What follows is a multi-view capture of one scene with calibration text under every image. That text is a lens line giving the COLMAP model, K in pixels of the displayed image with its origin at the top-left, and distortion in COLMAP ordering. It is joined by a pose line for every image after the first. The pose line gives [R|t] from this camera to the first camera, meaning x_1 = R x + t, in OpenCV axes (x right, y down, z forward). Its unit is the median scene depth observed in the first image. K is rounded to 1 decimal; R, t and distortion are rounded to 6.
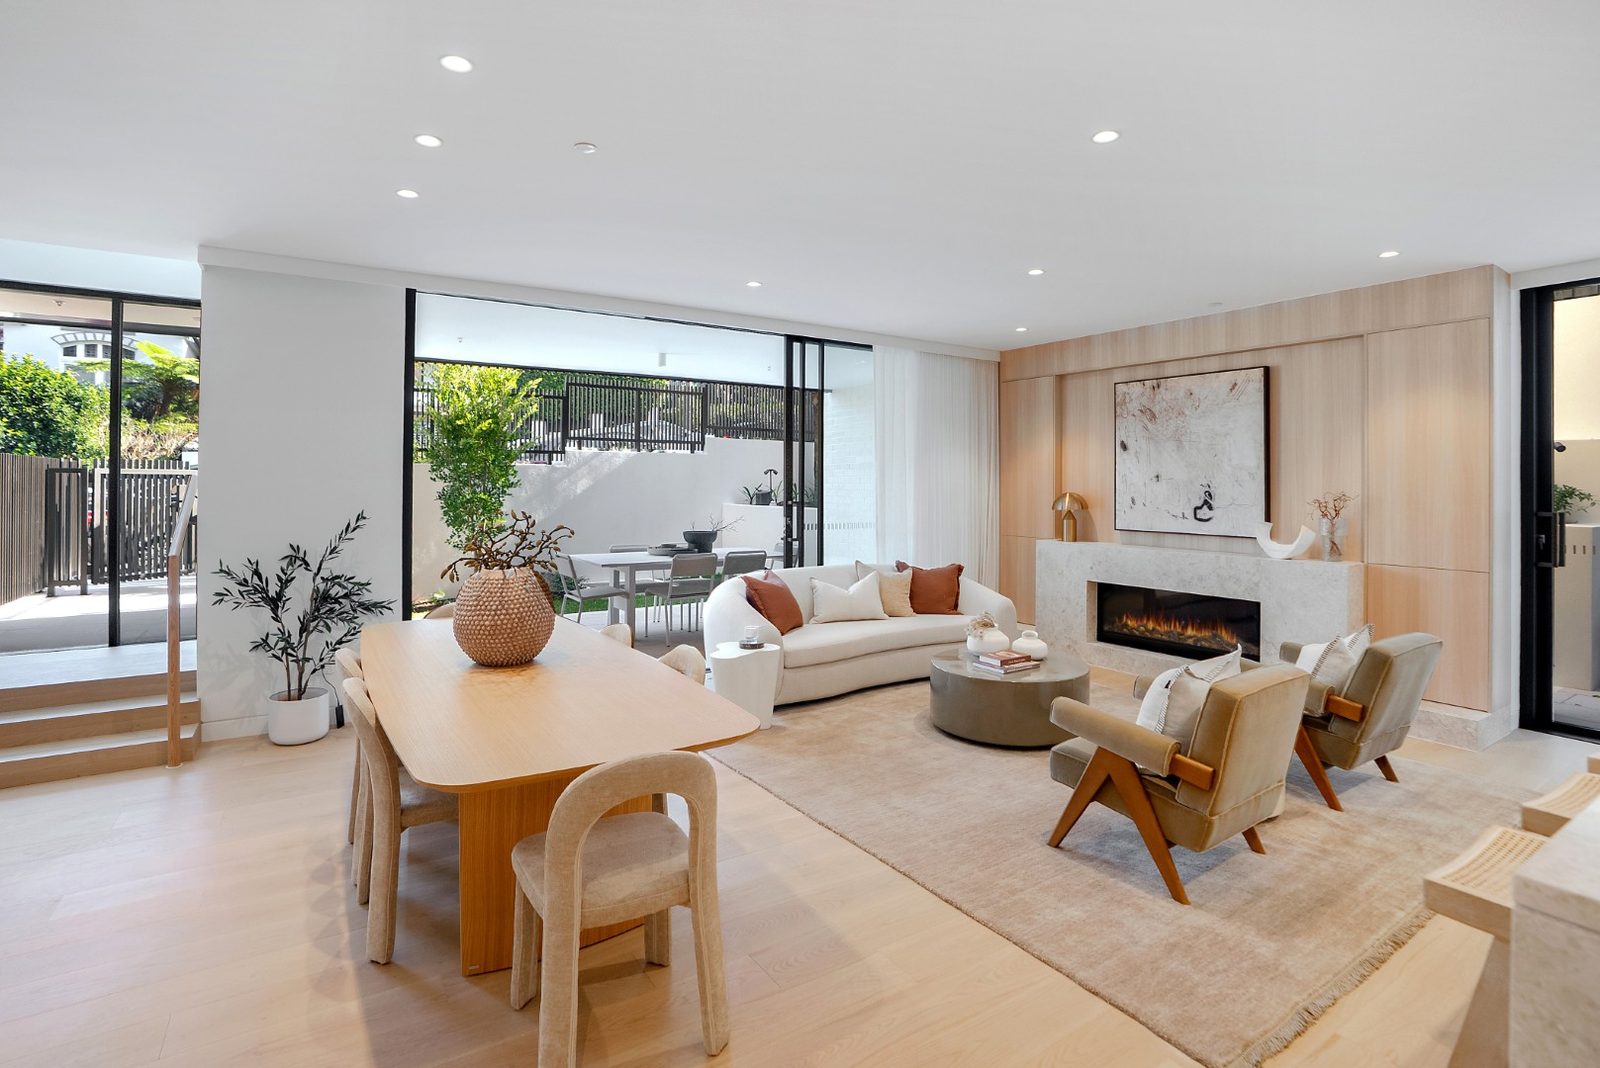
lens RADIAL K [[701.8, 0, 749.9], [0, 701.8, 499.9], [0, 0, 1]] dist [-0.044423, 0.000188]
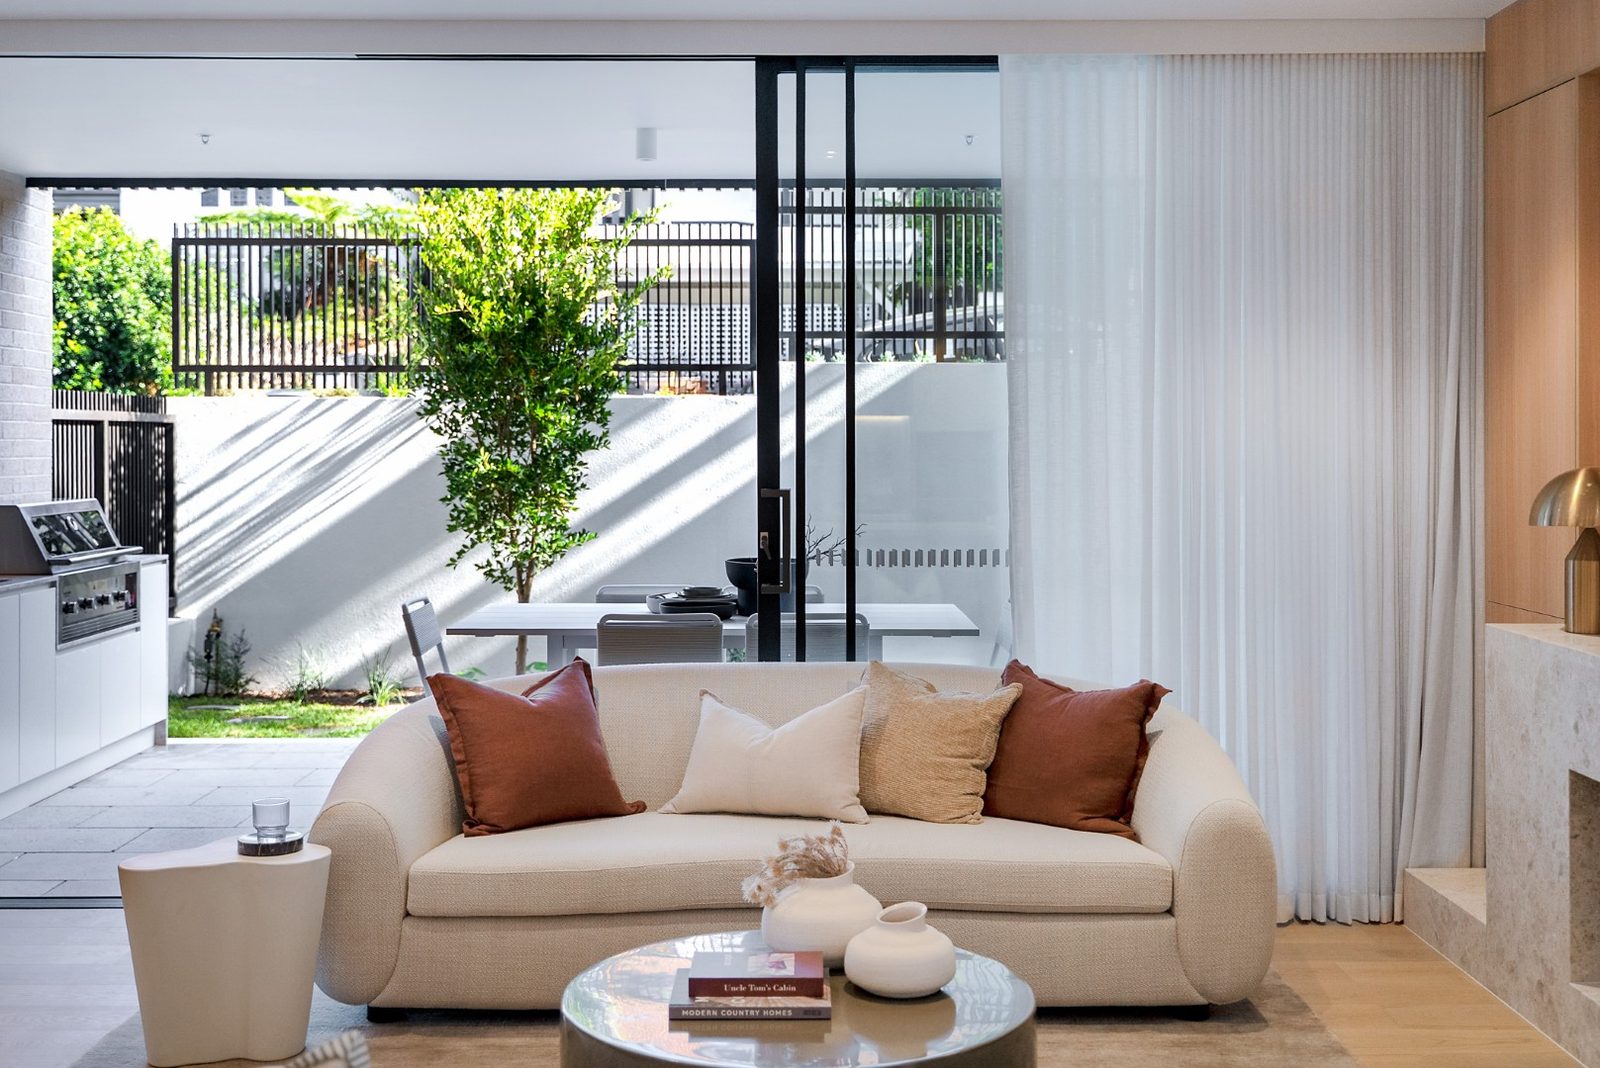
lens RADIAL K [[1690.3, 0, 798.1], [0, 1690.3, 459.9], [0, 0, 1]] dist [0.019191, 0.022623]
pose [[0.877077, 0.002556, -0.480343, 0.368001], [-0.006619, 0.999955, -0.006766, -0.005632], [0.480304, 0.009114, 0.877055, 0.141373]]
